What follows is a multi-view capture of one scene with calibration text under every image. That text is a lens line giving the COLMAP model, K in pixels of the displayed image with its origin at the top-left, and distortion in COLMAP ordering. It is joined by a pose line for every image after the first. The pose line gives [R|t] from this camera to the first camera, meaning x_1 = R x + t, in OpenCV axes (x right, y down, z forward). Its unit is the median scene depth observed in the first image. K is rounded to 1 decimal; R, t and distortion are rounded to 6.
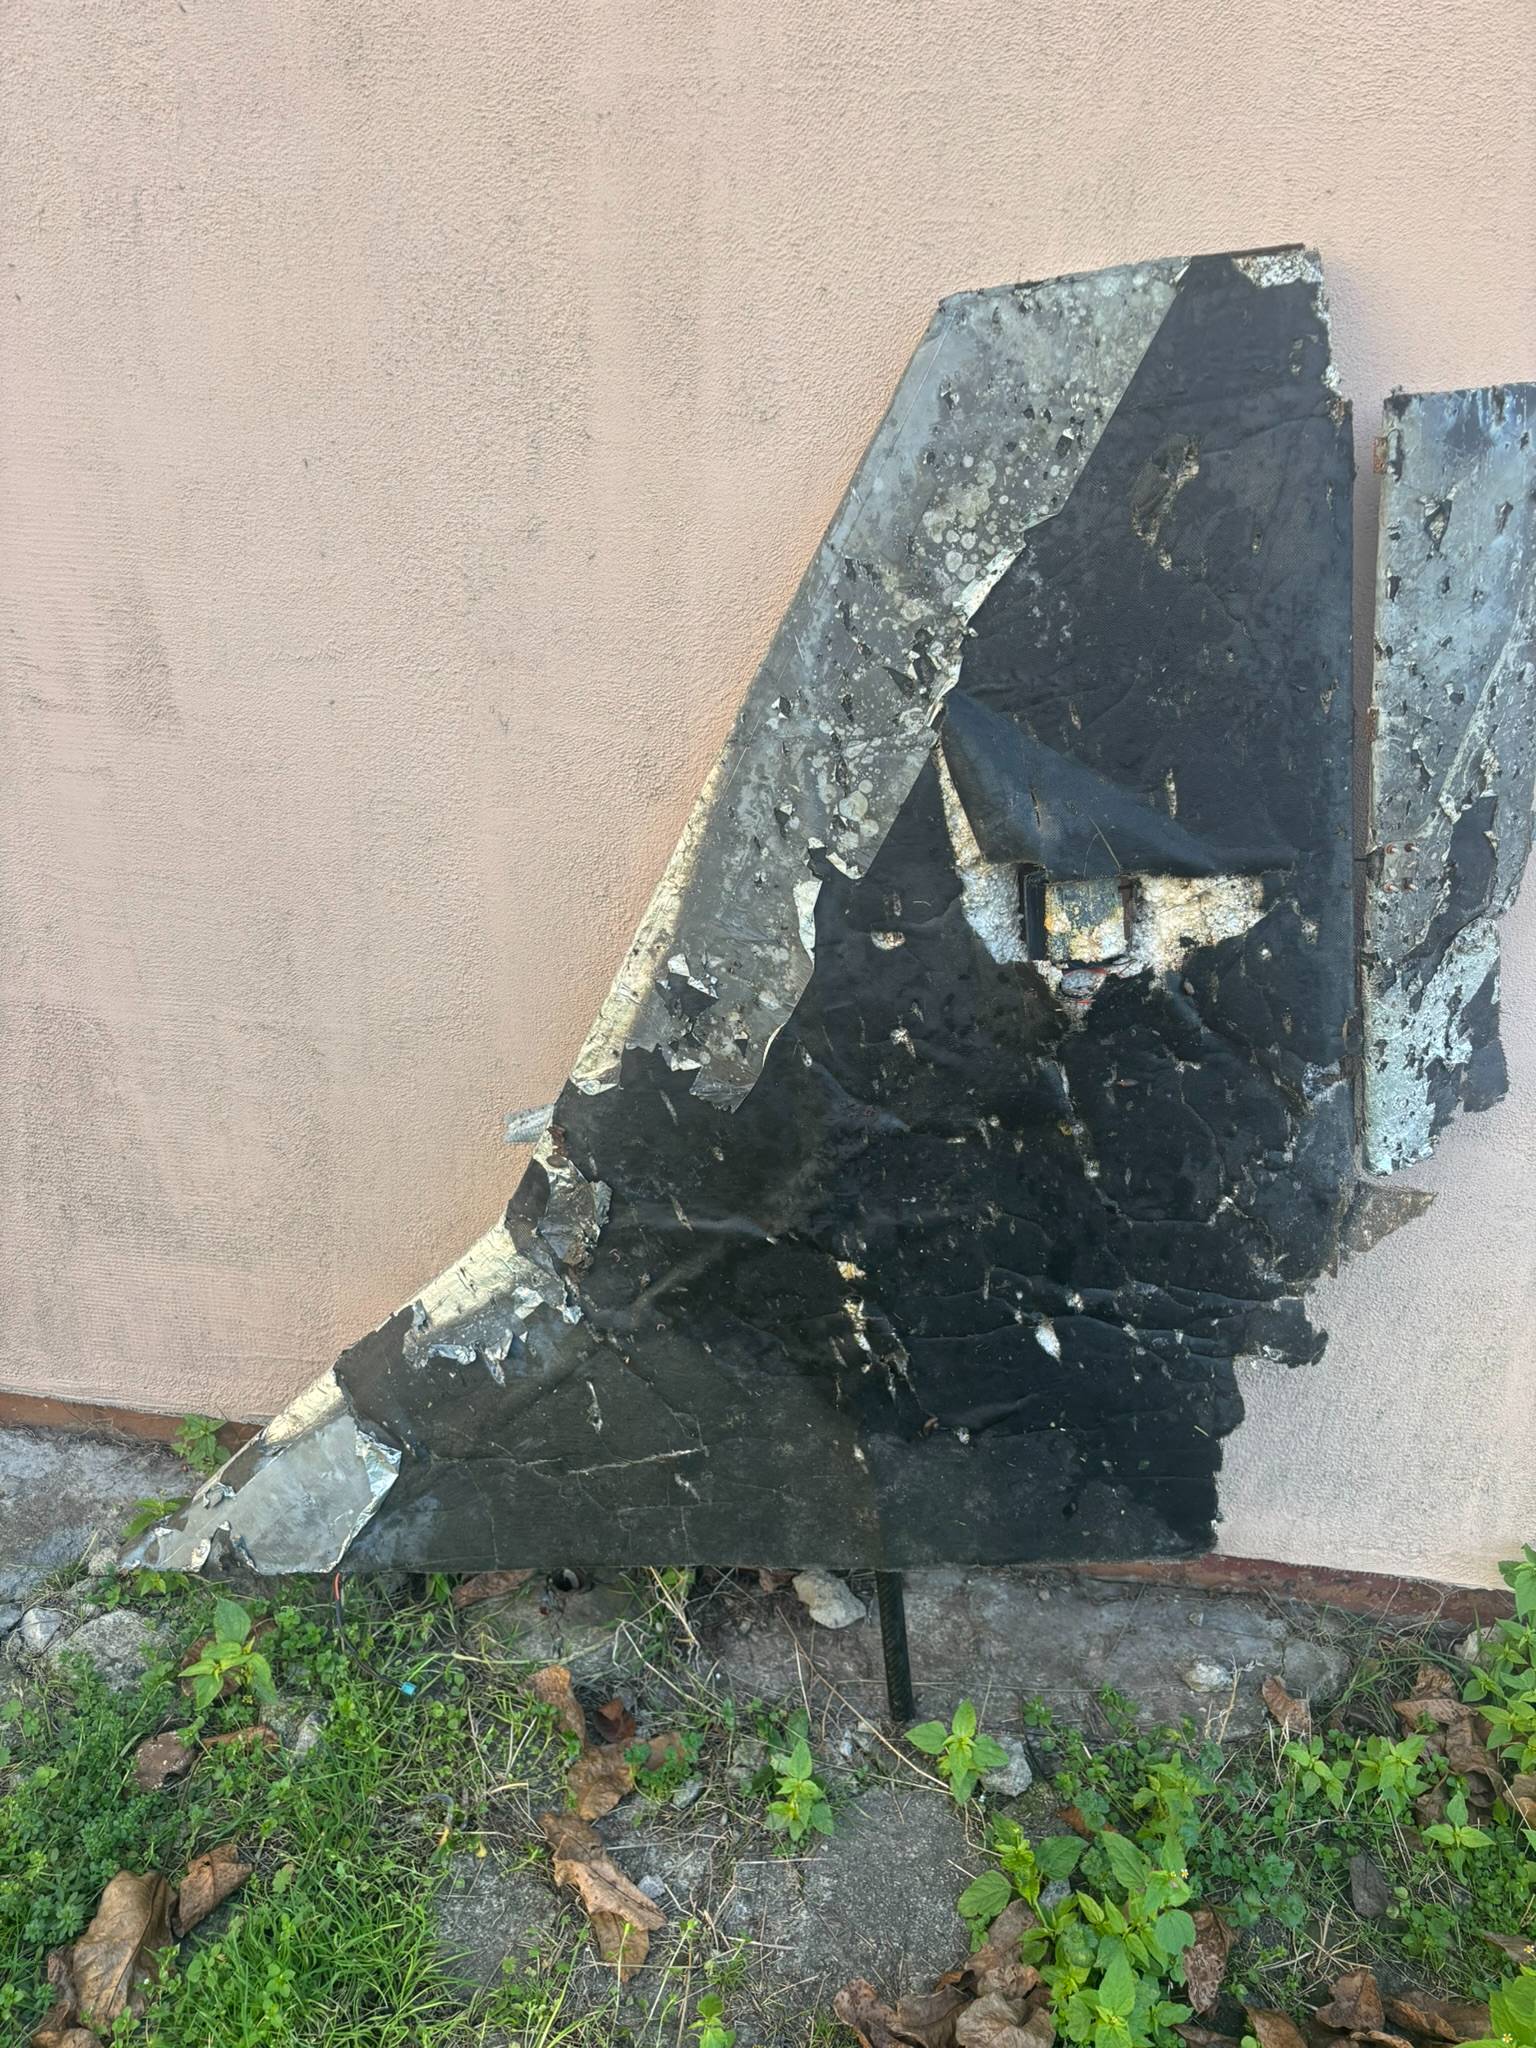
lens RADIAL K [[1516.8, 0, 769.1], [0, 1516.8, 1110.1], [0, 0, 1]] dist [0.061569, -0.029318]
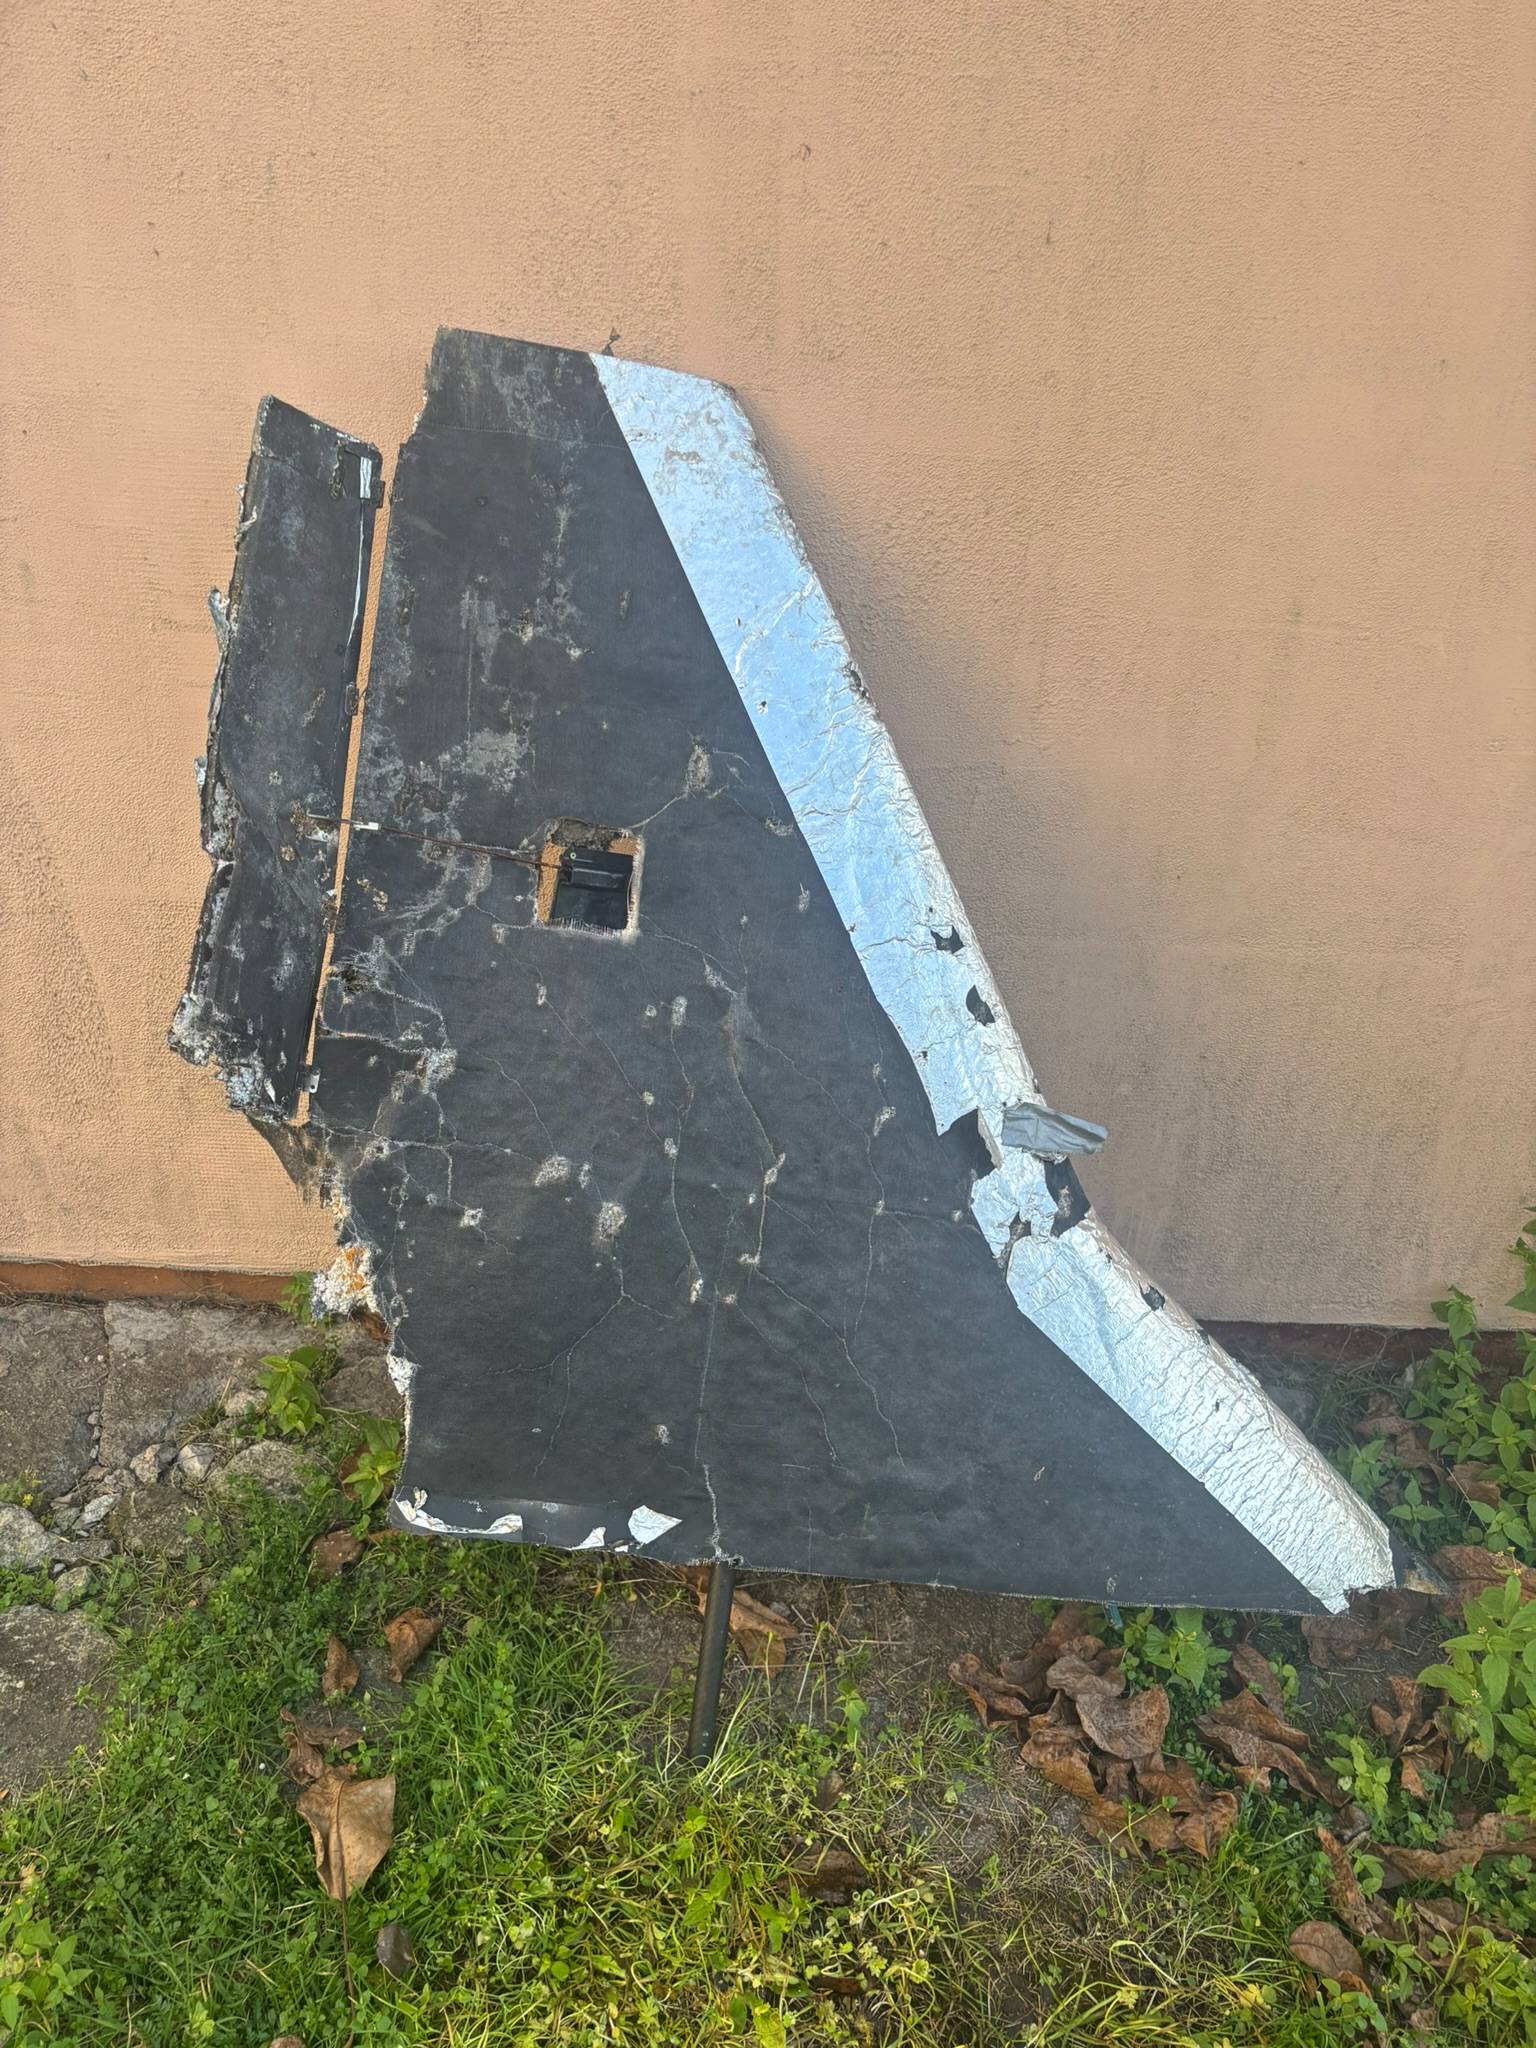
lens RADIAL K [[1516.8, 0, 769.1], [0, 1516.8, 1110.1], [0, 0, 1]] dist [0.061569, -0.029318]
pose [[0.993224, -0.060095, 0.099469, -0.173523], [0.055109, 0.997118, 0.052139, 0.050987], [-0.102316, -0.046305, 0.993674, -0.161577]]
